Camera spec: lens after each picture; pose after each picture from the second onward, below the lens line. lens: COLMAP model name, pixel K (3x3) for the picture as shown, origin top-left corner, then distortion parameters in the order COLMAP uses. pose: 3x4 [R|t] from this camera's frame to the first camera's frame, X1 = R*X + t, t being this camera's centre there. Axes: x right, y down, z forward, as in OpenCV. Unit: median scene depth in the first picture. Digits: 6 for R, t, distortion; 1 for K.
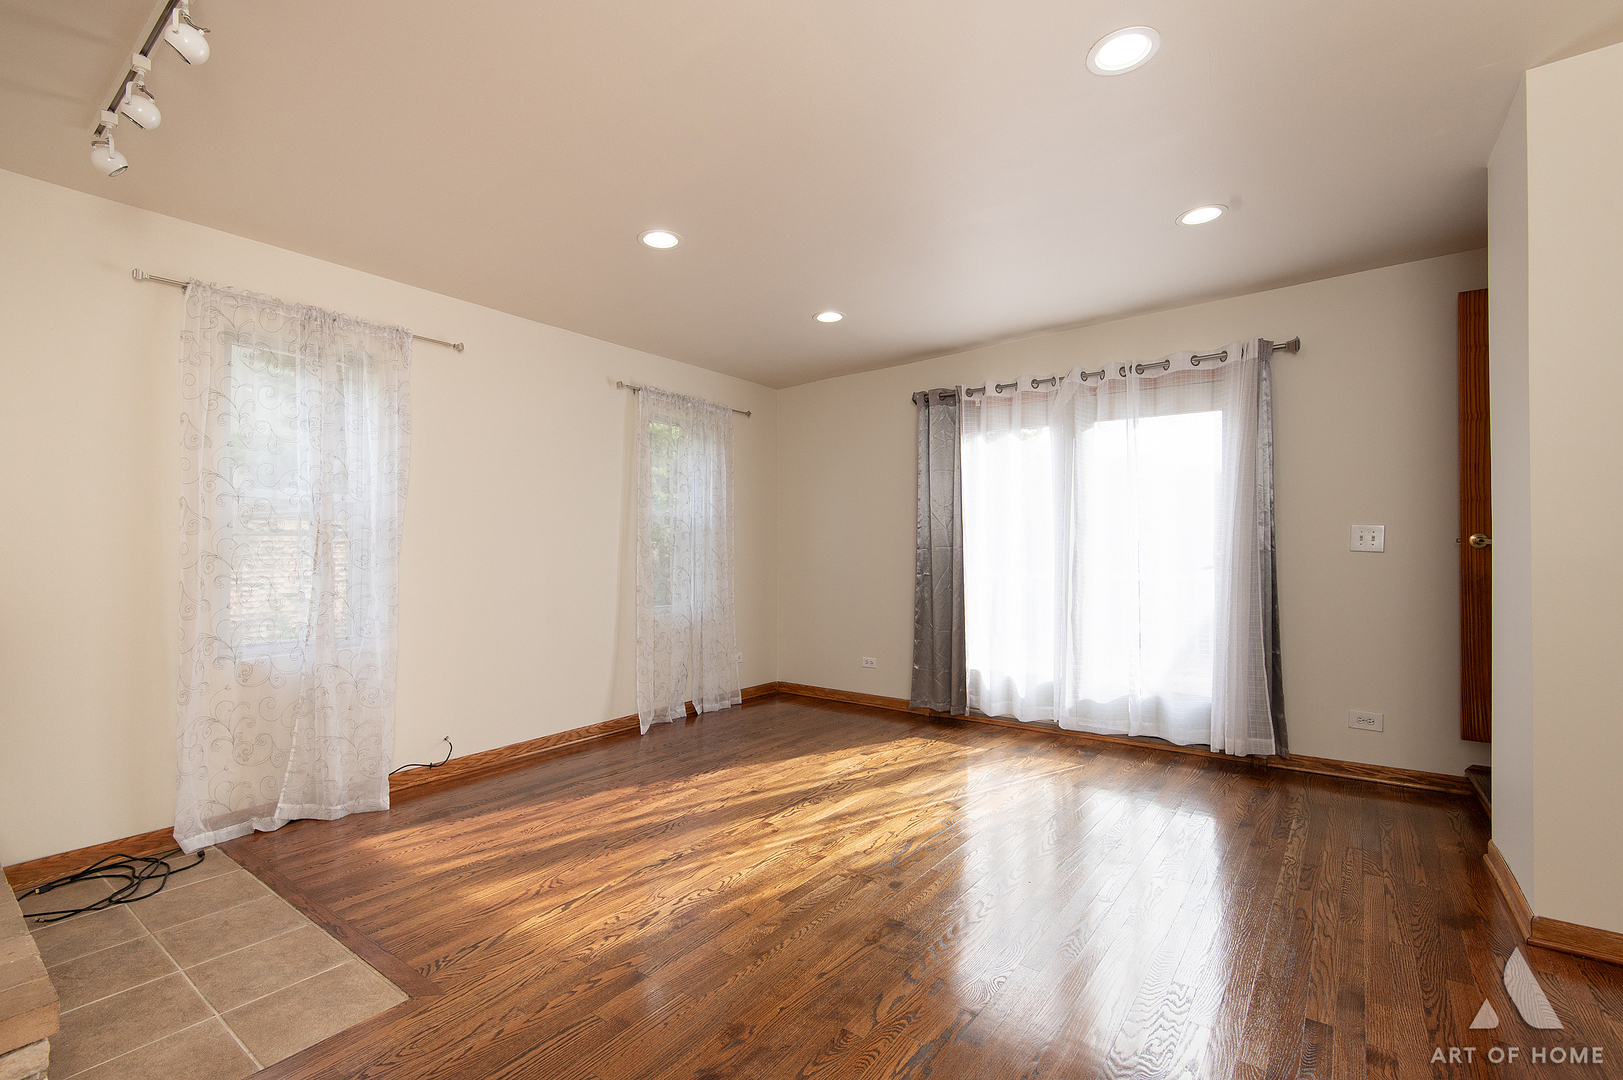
lens RADIAL K [[732.5, 0, 809.2], [0, 732.5, 543.2], [0, 0, 1]] dist [0.005109, -0.000641]
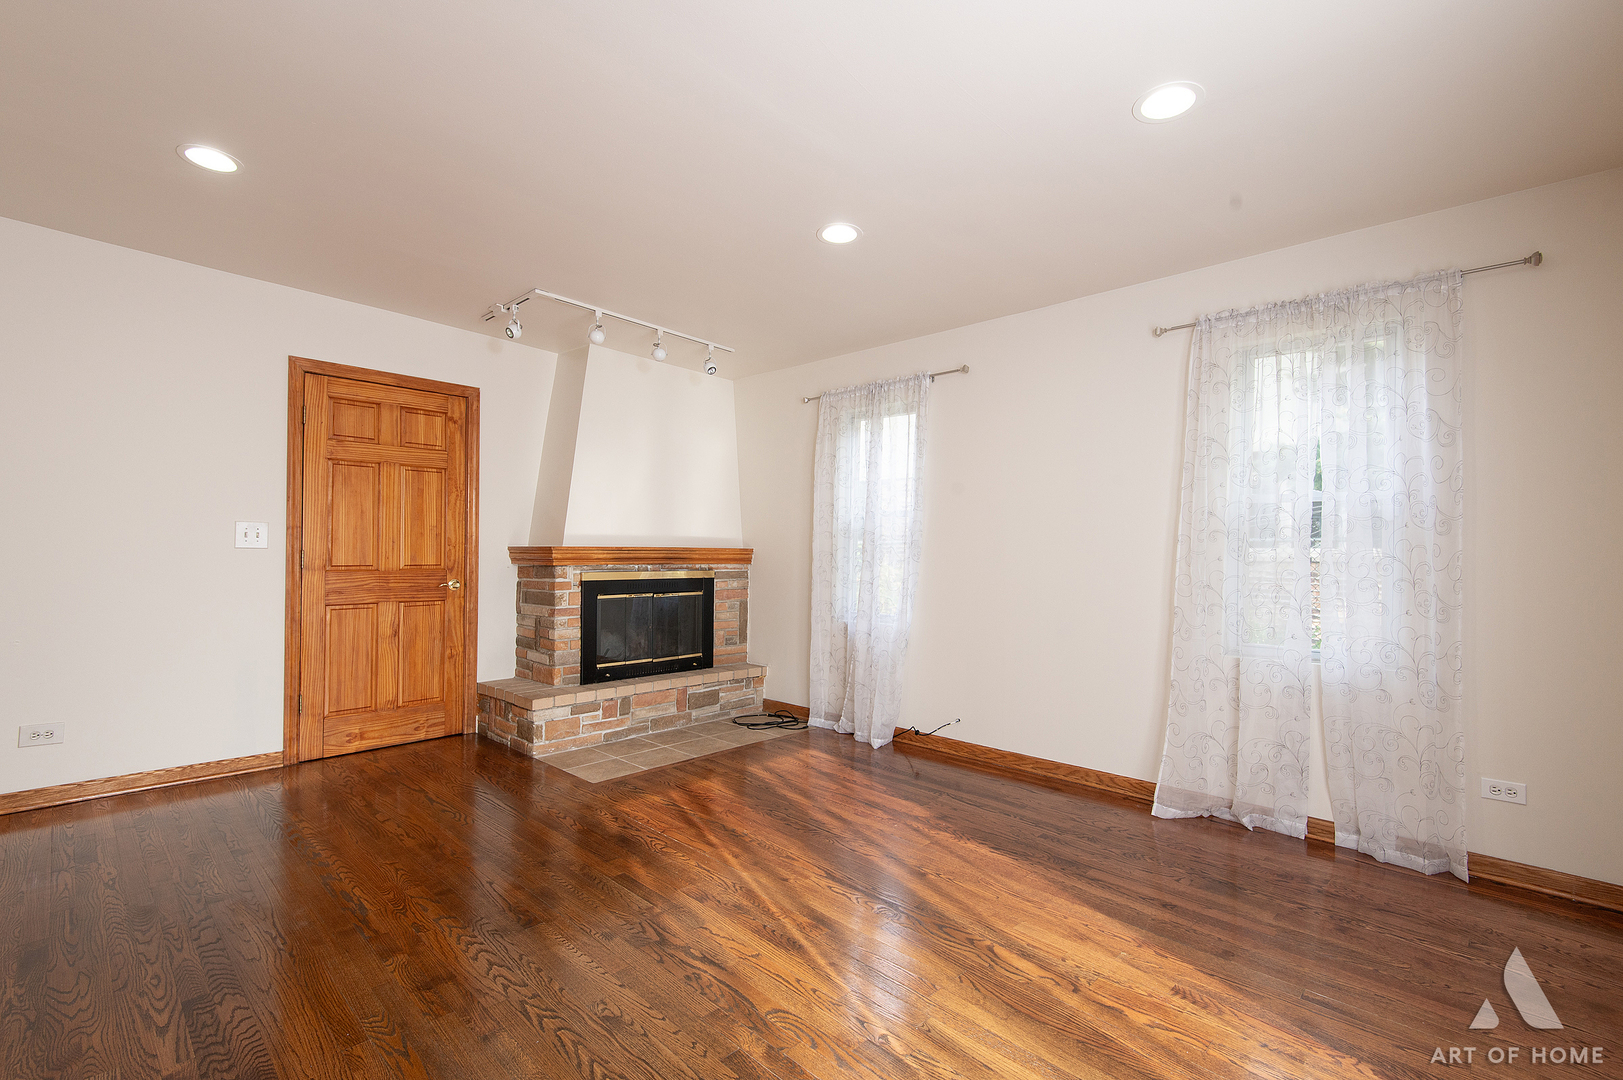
lens RADIAL K [[743.4, 0, 811.5], [0, 743.4, 545.2], [0, 0, 1]] dist [0.017136, -0.000735]
pose [[-0.147496, -0.004282, -0.989053, 0.762560], [-0.001151, 0.999991, -0.004158, 0.003471], [0.989062, 0.000525, -0.147500, 1.083341]]
